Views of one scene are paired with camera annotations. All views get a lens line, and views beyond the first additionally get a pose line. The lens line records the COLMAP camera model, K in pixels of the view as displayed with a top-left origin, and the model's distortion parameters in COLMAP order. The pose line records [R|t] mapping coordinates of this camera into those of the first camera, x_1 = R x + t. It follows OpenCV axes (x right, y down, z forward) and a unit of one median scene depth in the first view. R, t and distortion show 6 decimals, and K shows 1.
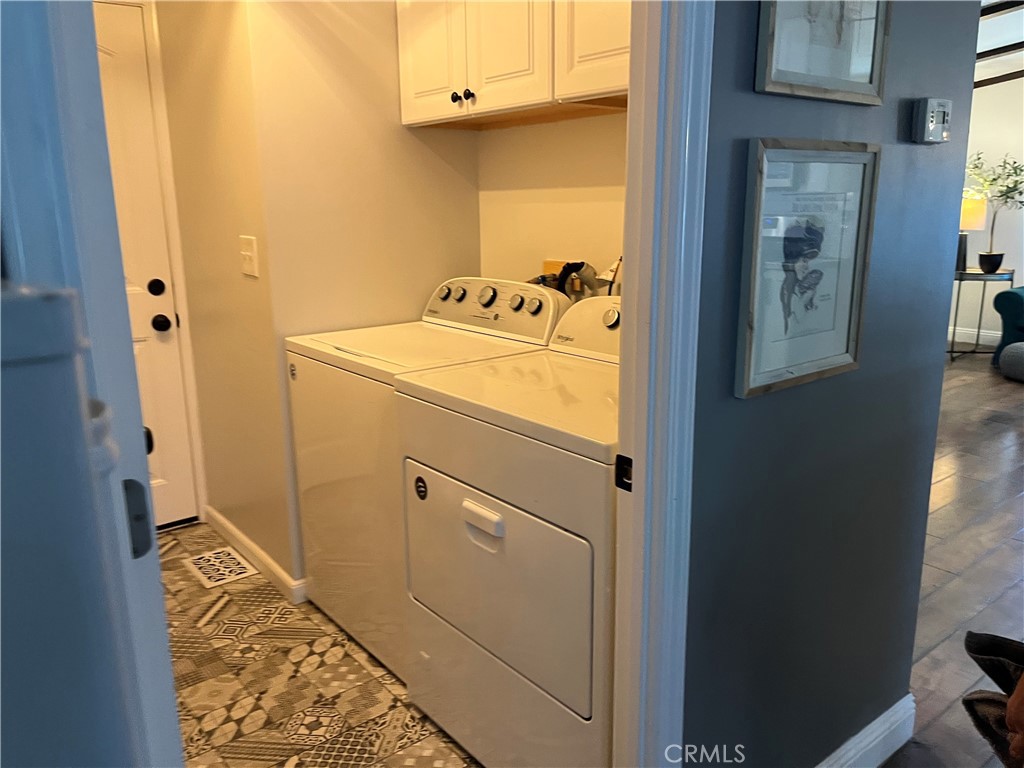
lens RADIAL K [[783.4, 0, 514.5], [0, 783.4, 385.4], [0, 0, 1]] dist [0.060432, -0.090727]
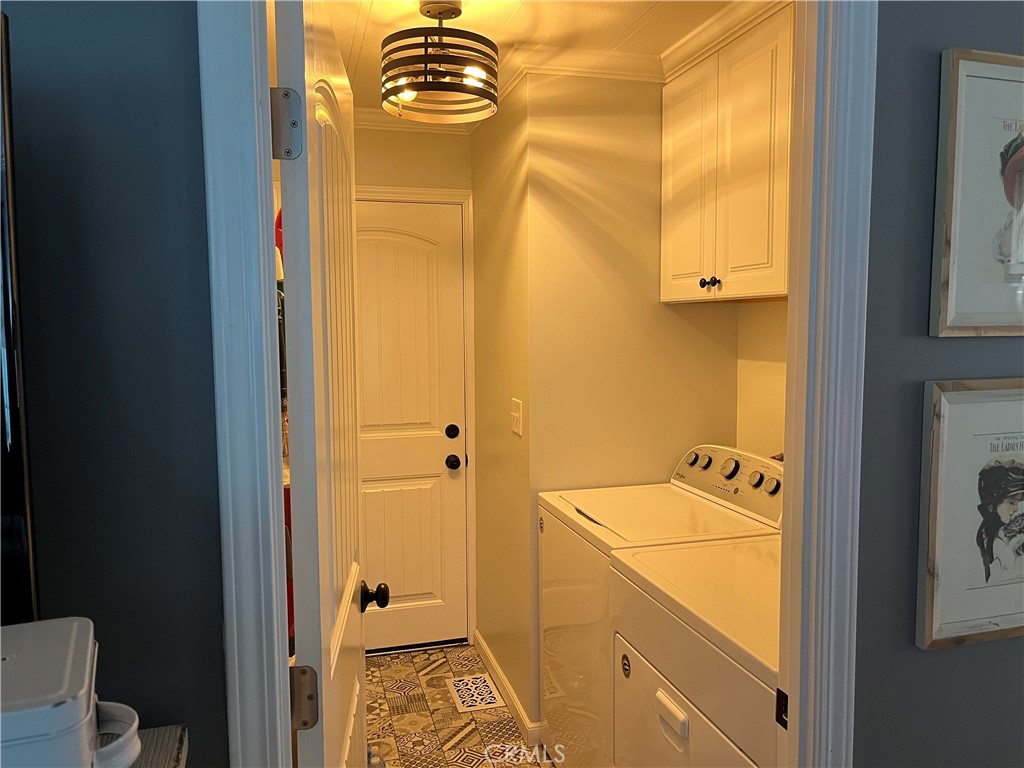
lens RADIAL K [[783.4, 0, 514.5], [0, 783.4, 385.4], [0, 0, 1]] dist [0.060432, -0.090727]
pose [[0.919096, 0.036121, -0.392374, 0.103520], [-0.092366, 0.987794, -0.125422, -0.066443], [0.383055, 0.151517, 0.911215, -0.041133]]
